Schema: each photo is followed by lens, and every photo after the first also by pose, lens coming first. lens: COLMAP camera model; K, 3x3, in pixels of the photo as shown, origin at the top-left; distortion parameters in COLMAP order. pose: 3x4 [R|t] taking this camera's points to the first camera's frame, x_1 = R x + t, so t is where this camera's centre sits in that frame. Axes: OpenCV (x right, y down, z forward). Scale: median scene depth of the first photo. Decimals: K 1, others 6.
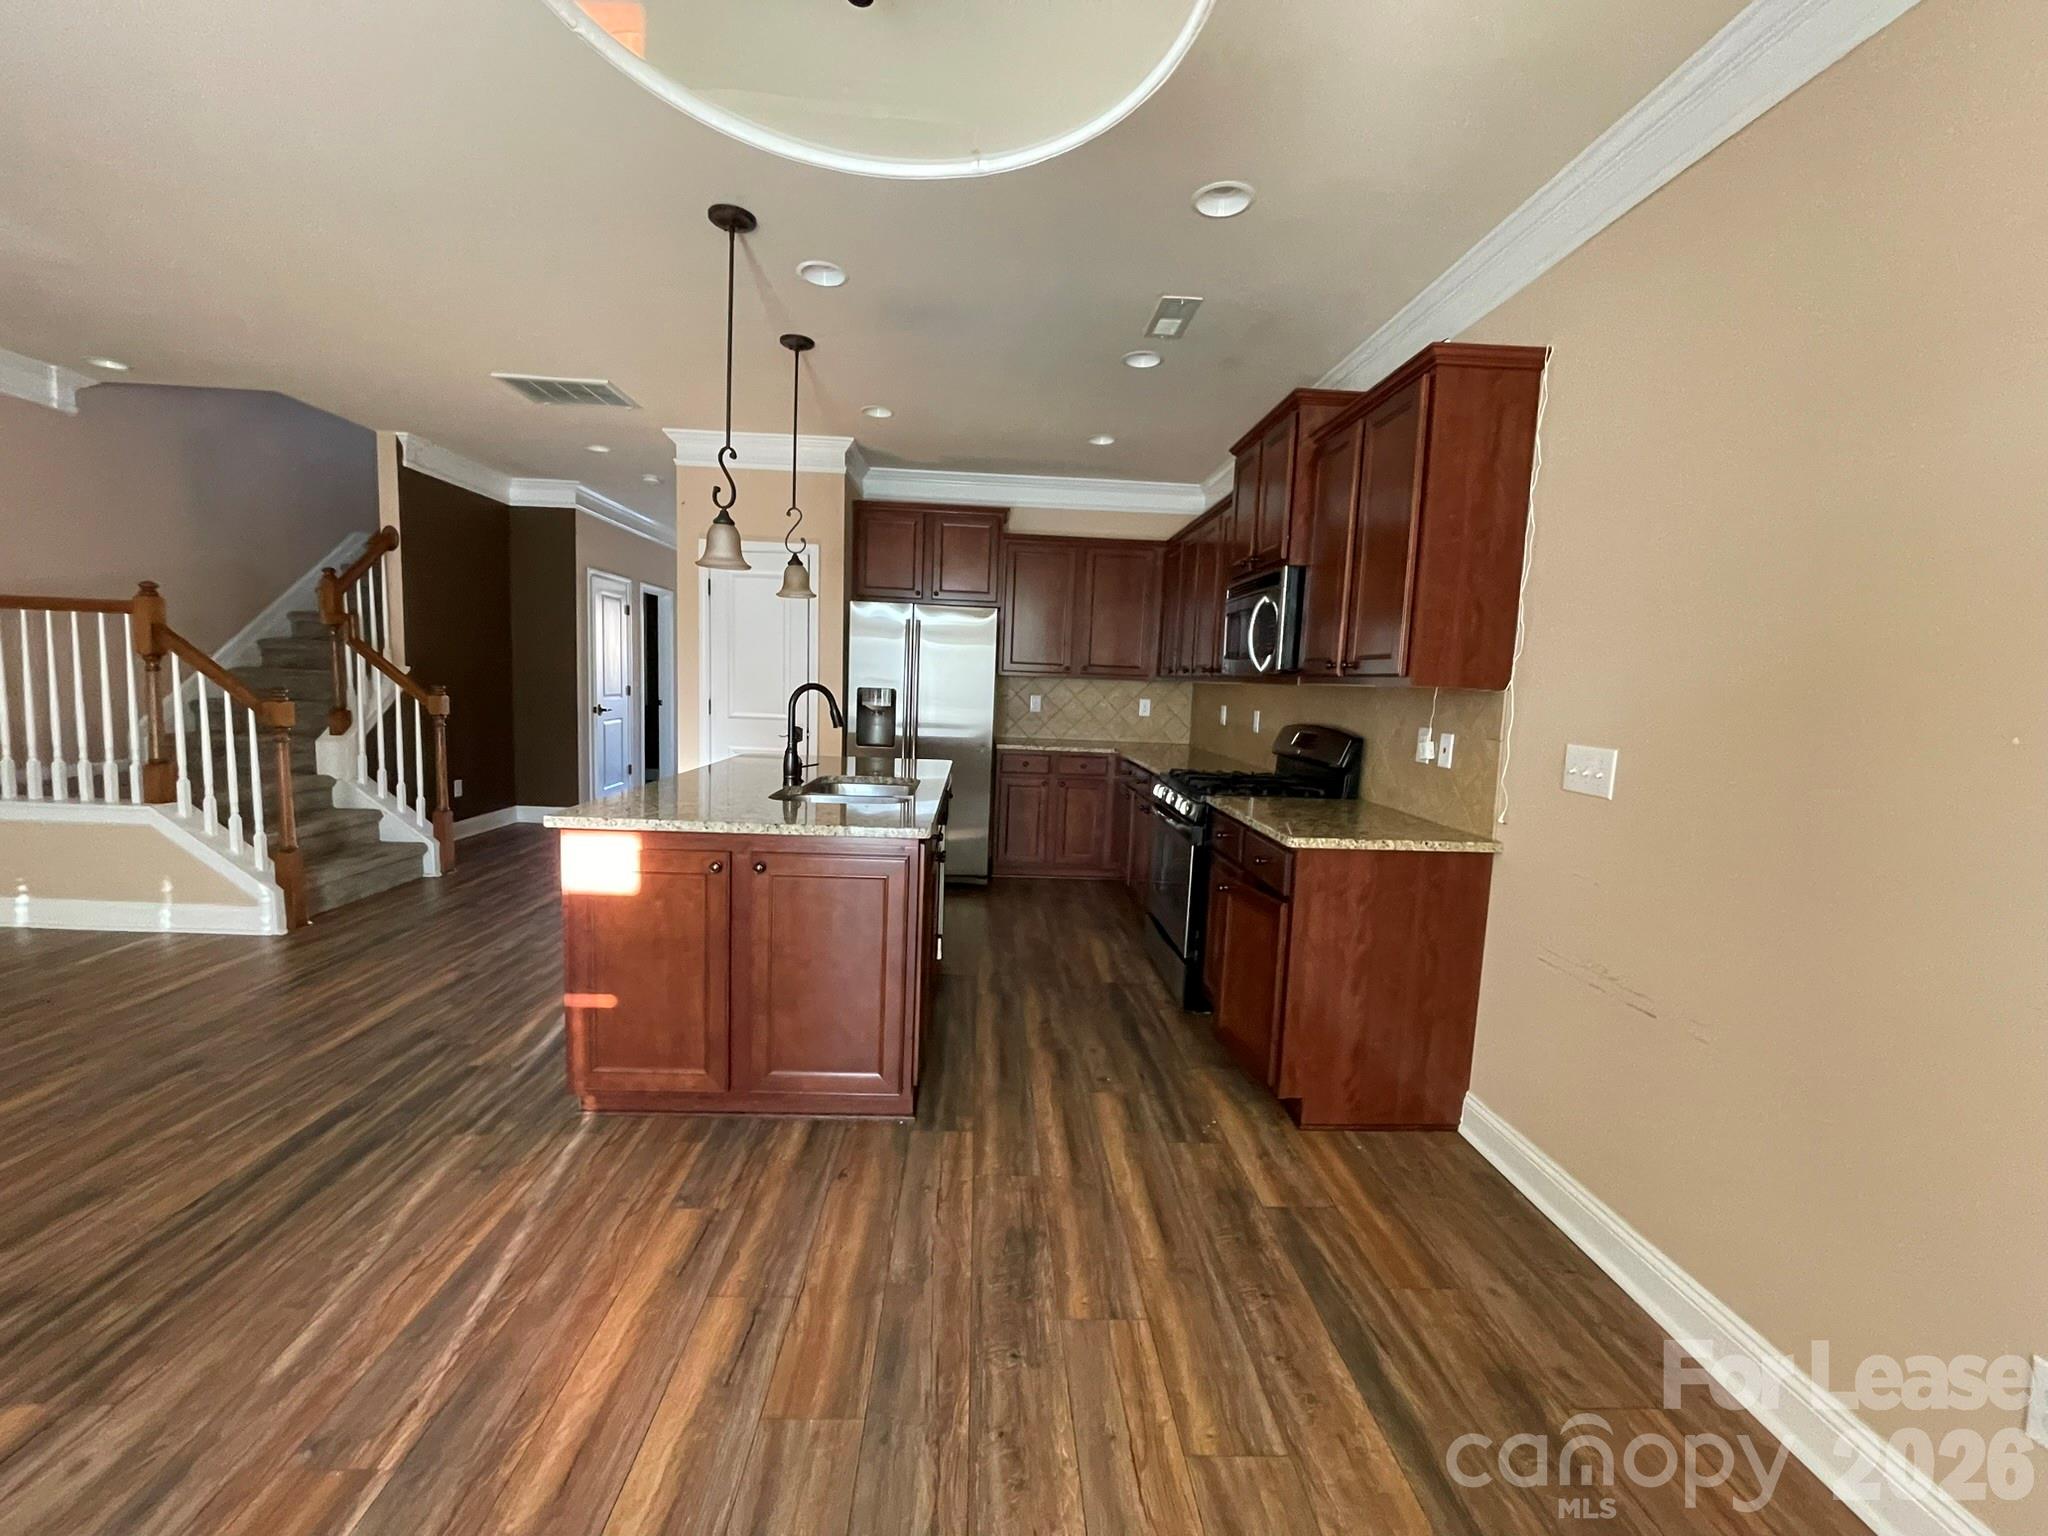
lens RADIAL K [[824.5, 0, 1018.0], [0, 824.5, 770.1], [0, 0, 1]] dist [-0.003205, 0.001216]
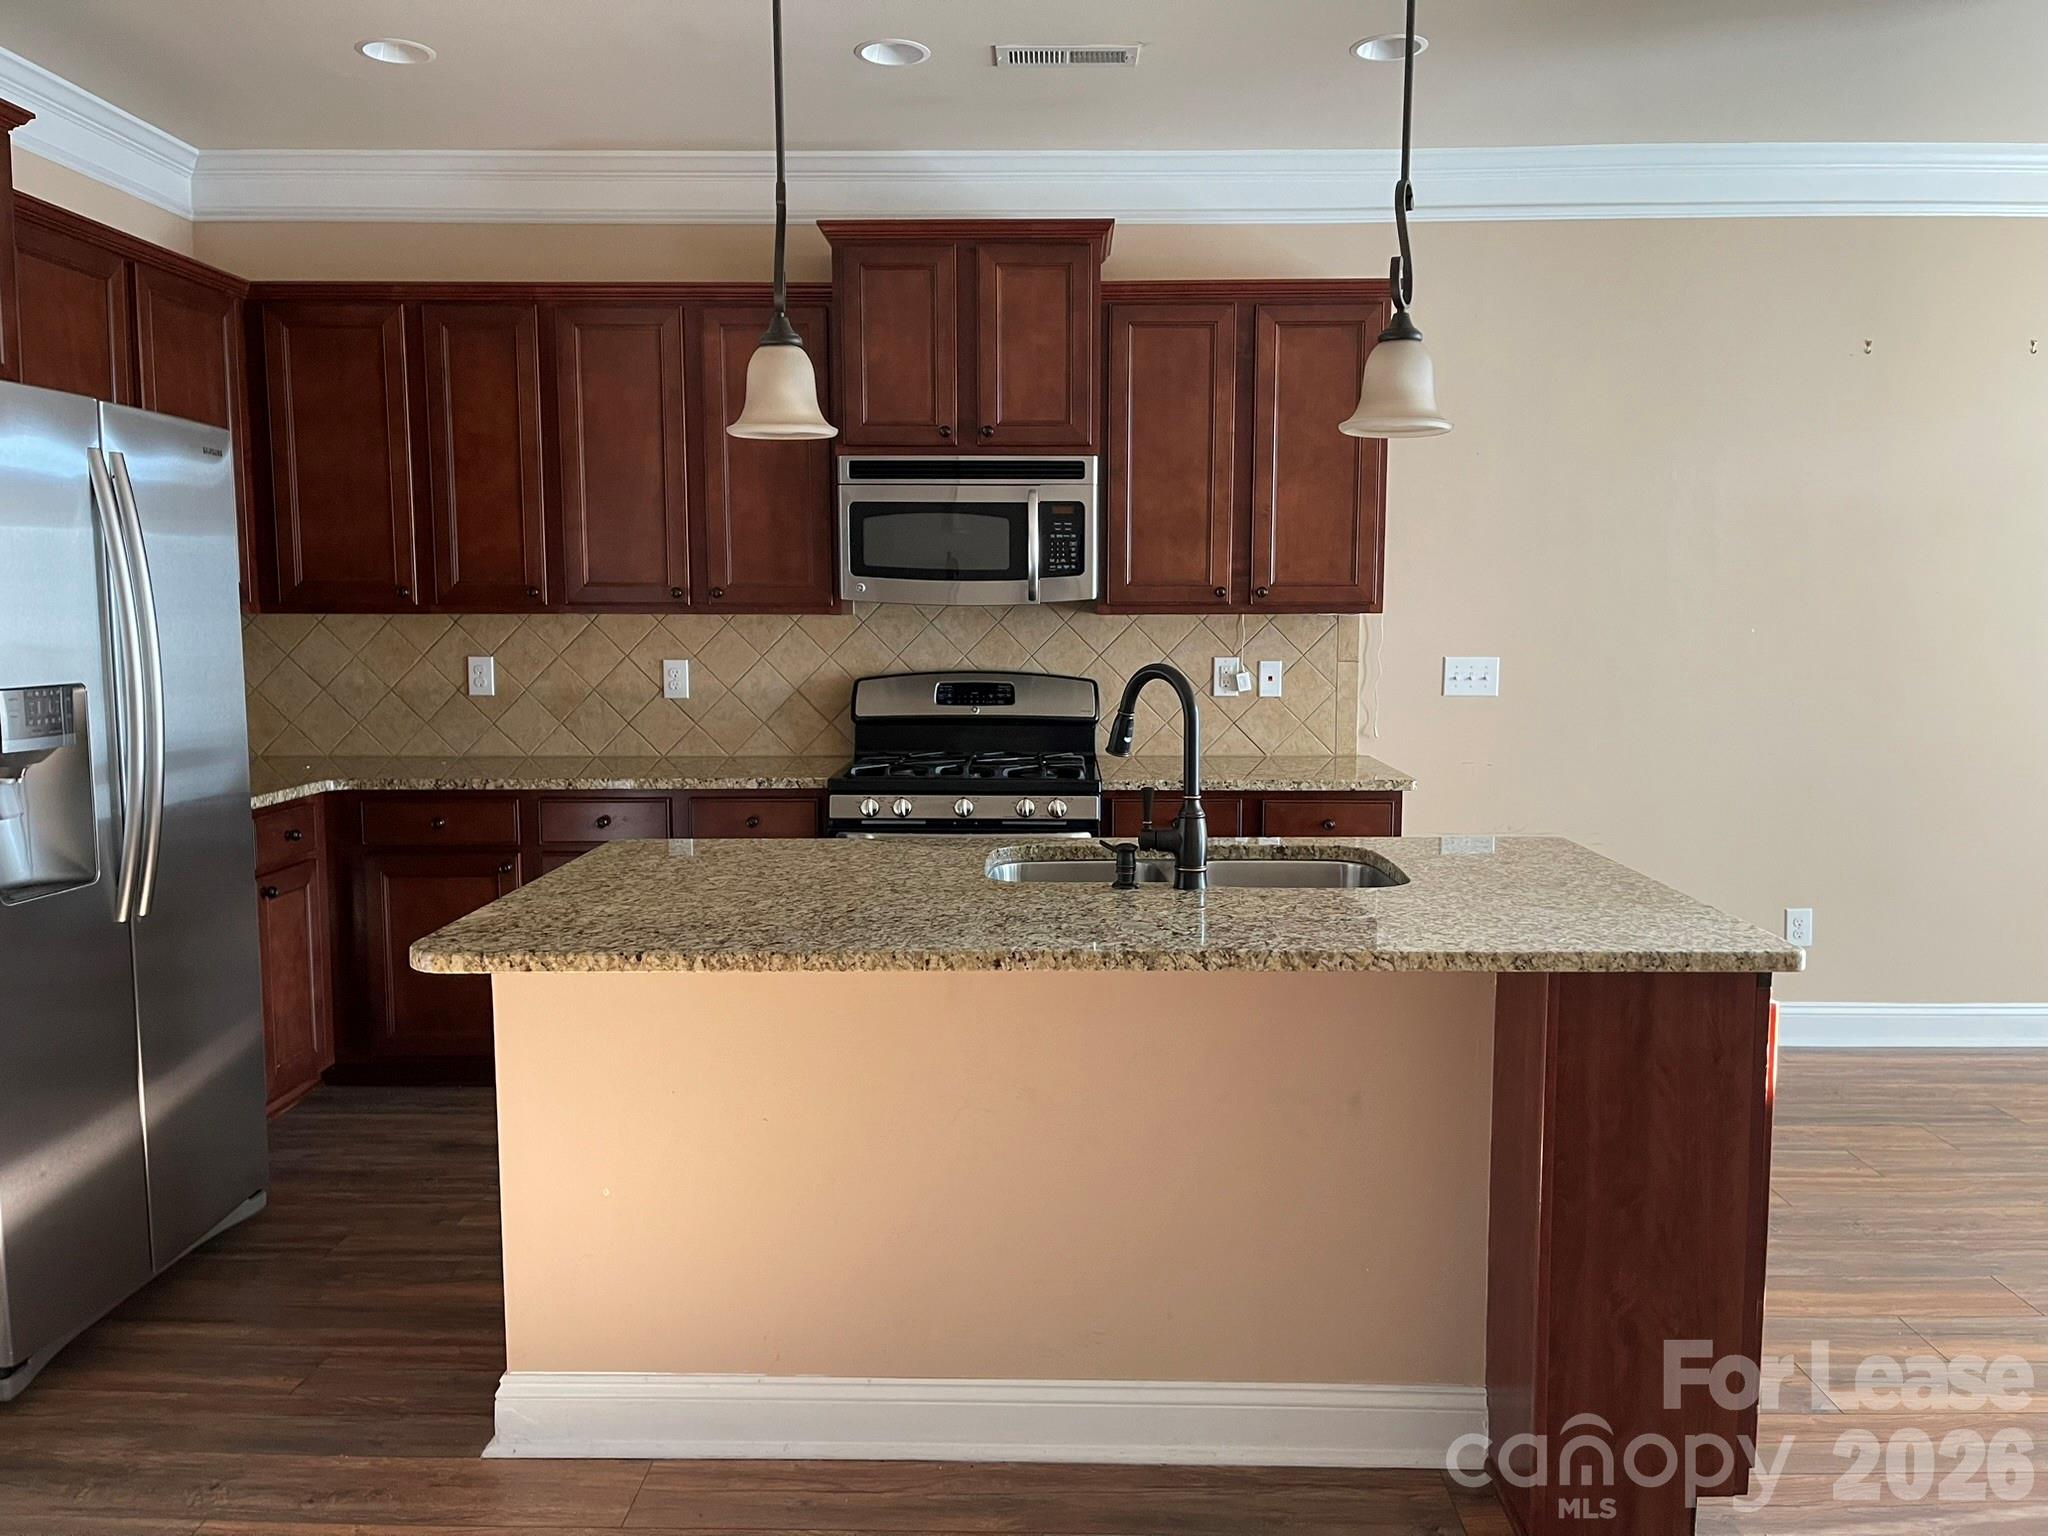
lens RADIAL K [[1547.5, 0, 1034.0], [0, 1547.5, 764.4], [0, 0, 1]] dist [0.040895, -0.041513]
pose [[0.063974, -0.144043, 0.987501, -0.567001], [0.114257, 0.984079, 0.136141, -0.089163], [-0.991389, 0.104119, 0.079413, 0.507341]]
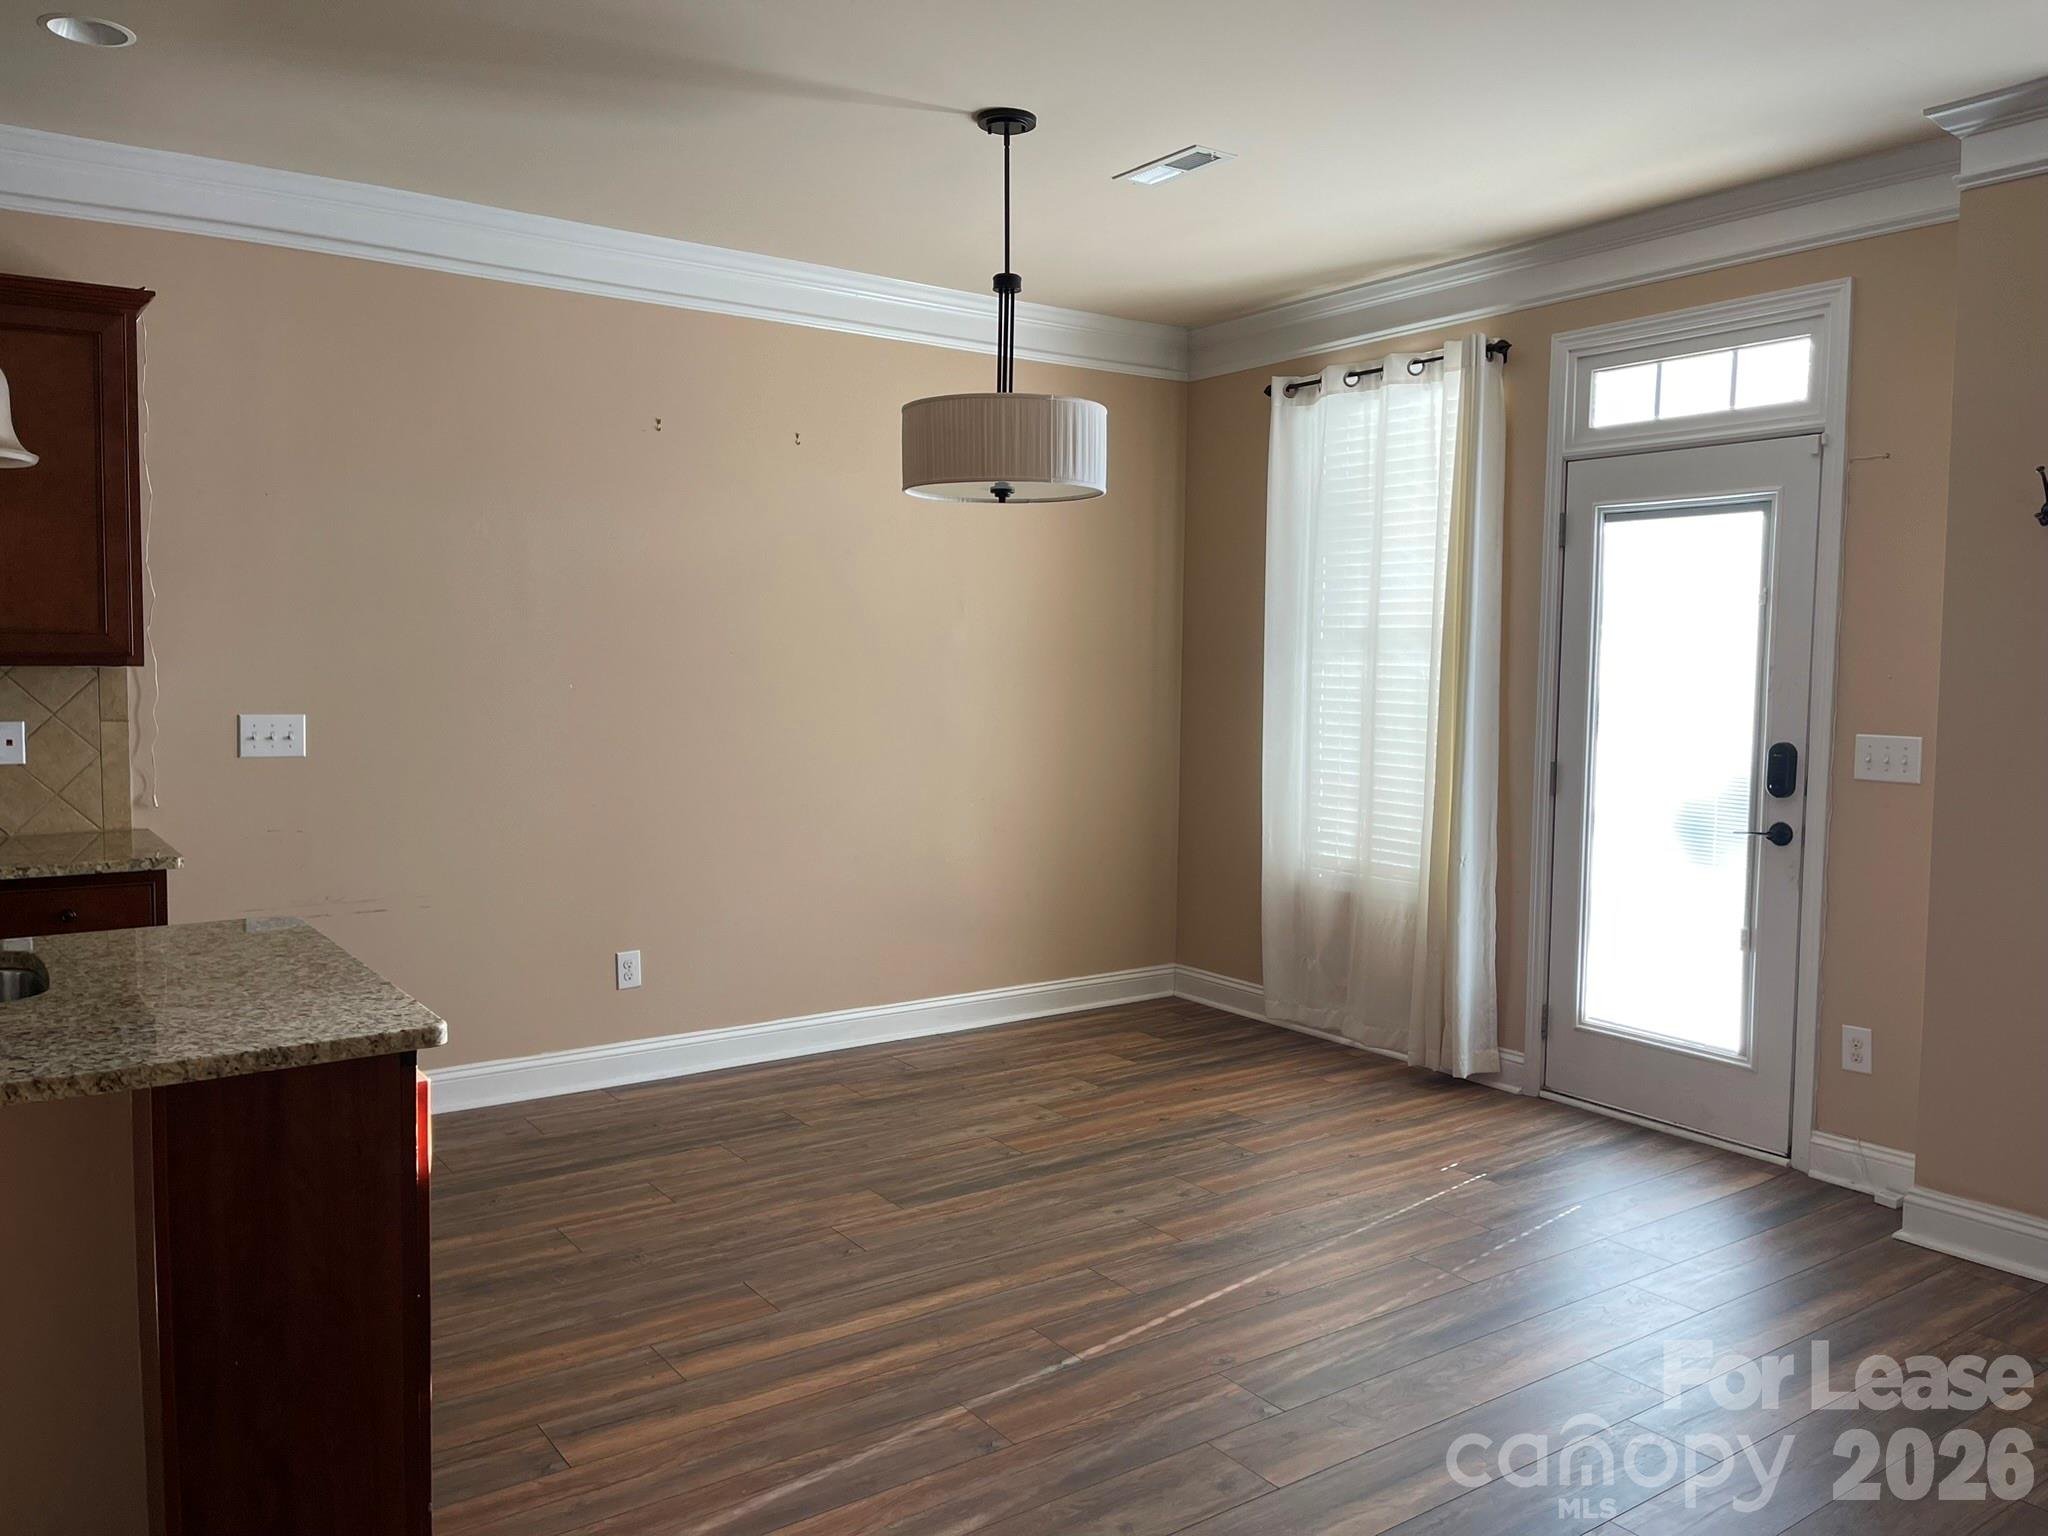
lens RADIAL K [[1547.5, 0, 1036.2], [0, 1547.5, 747.8], [0, 0, 1]] dist [0.040895, -0.041513]
pose [[-0.545675, -0.096950, 0.832370, -0.565883], [0.058566, 0.986444, 0.153289, -0.085308], [-0.835948, 0.132395, -0.532600, 0.434547]]
